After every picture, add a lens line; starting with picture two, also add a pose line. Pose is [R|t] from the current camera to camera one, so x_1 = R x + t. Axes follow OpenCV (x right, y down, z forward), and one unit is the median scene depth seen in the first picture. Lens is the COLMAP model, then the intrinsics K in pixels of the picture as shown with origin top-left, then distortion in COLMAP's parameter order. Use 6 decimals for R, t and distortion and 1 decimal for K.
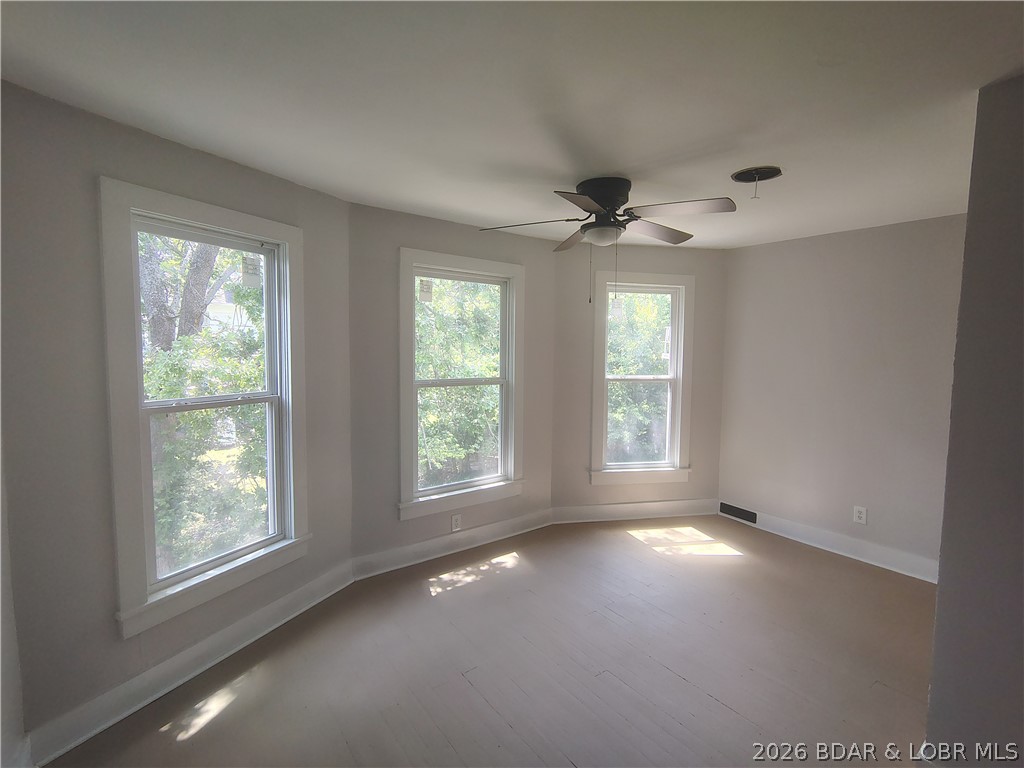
lens RADIAL K [[481.7, 0, 511.4], [0, 481.7, 383.6], [0, 0, 1]] dist [-0.008054, -0.000459]
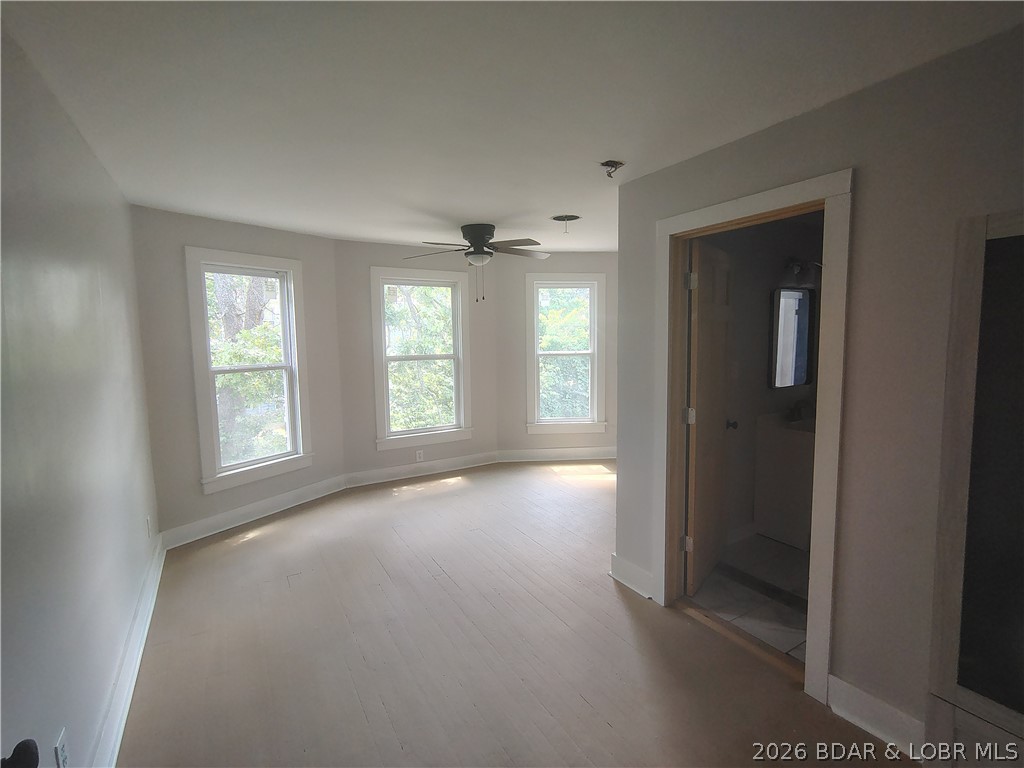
lens RADIAL K [[481.7, 0, 512.0], [0, 481.7, 384.5], [0, 0, 1]] dist [-0.008054, -0.000459]
pose [[0.993352, -0.011155, -0.114579, 0.347152], [0.014735, 0.999428, 0.030445, 0.039693], [0.114174, -0.031931, 0.992948, -0.411003]]
